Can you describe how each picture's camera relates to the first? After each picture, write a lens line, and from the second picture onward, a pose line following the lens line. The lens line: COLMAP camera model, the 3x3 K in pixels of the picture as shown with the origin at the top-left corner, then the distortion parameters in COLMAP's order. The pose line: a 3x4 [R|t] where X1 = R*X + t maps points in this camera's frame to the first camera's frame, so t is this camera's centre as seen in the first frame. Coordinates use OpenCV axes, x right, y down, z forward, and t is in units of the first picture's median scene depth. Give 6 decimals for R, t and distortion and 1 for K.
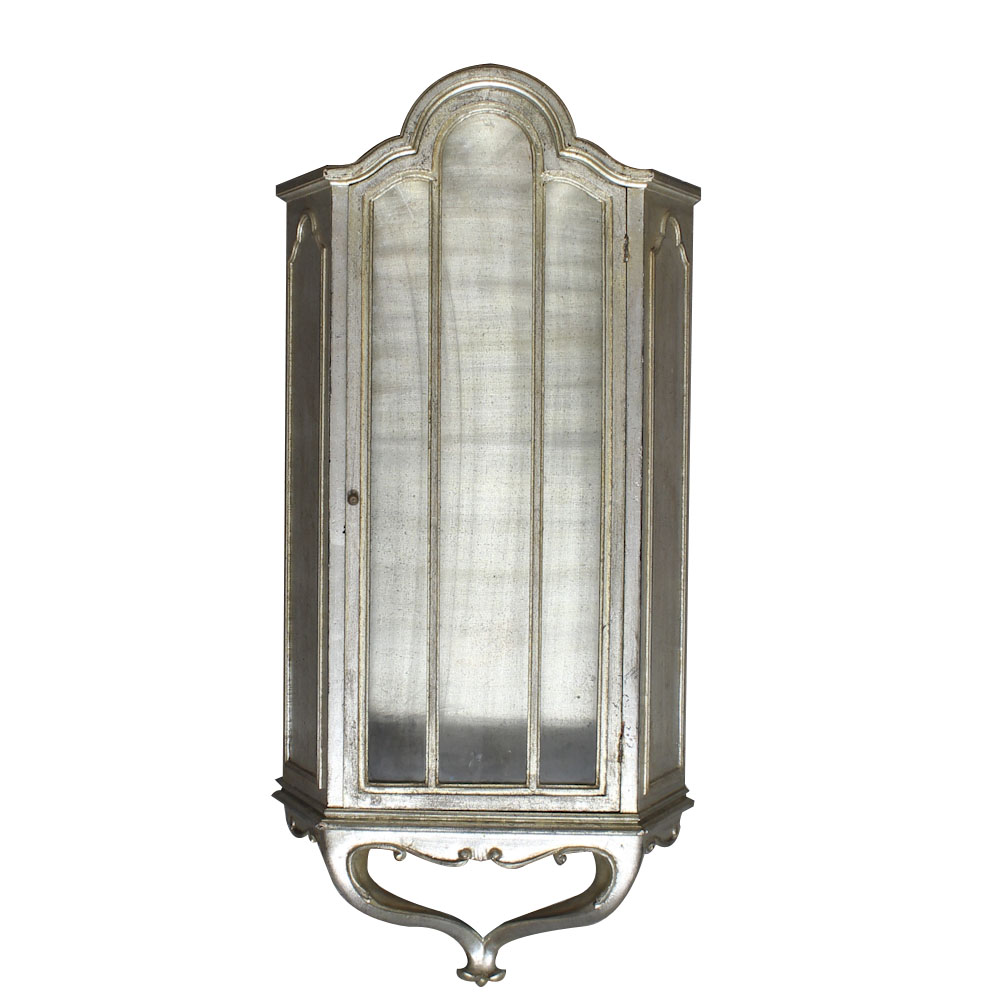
lens RADIAL K [[1728.5, 0, 441.6], [0, 1728.5, 465.7], [0, 0, 1]] dist [-0.153000, 0.000000]
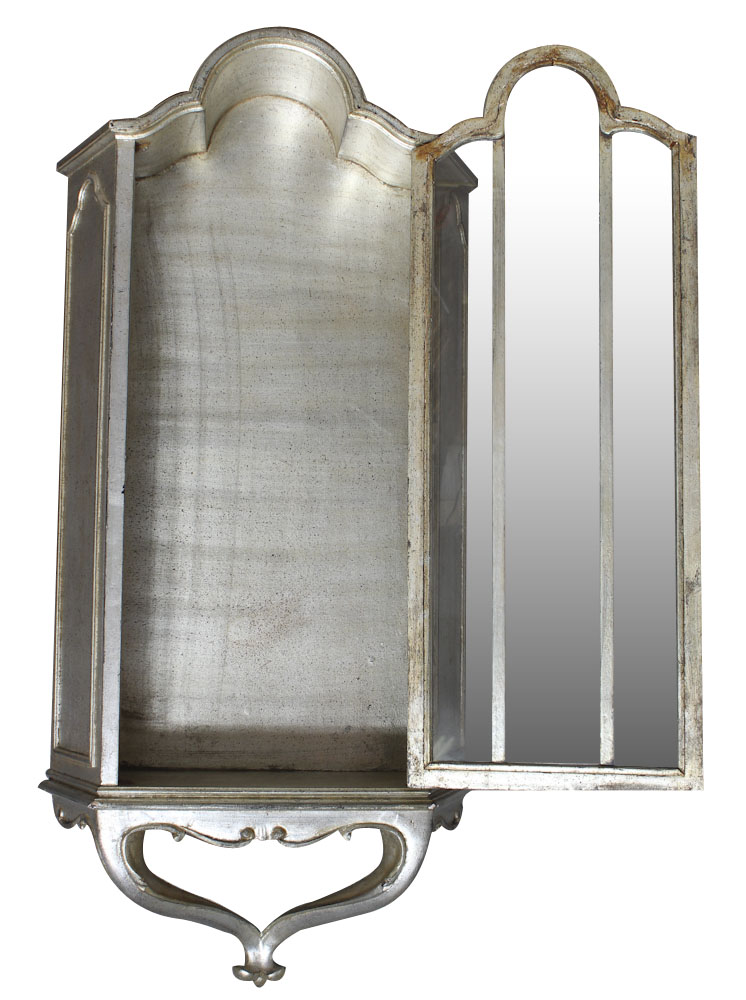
lens RADIAL K [[1381.4, 0, 367.2], [0, 1381.4, 502.0], [0, 0, 1]] dist [-0.097186, 0.000000]
pose [[0.989172, 0.012600, 0.146221, -0.033487], [0.001555, 0.995352, -0.096292, 0.115401], [-0.146755, 0.095477, 0.984554, 0.224242]]
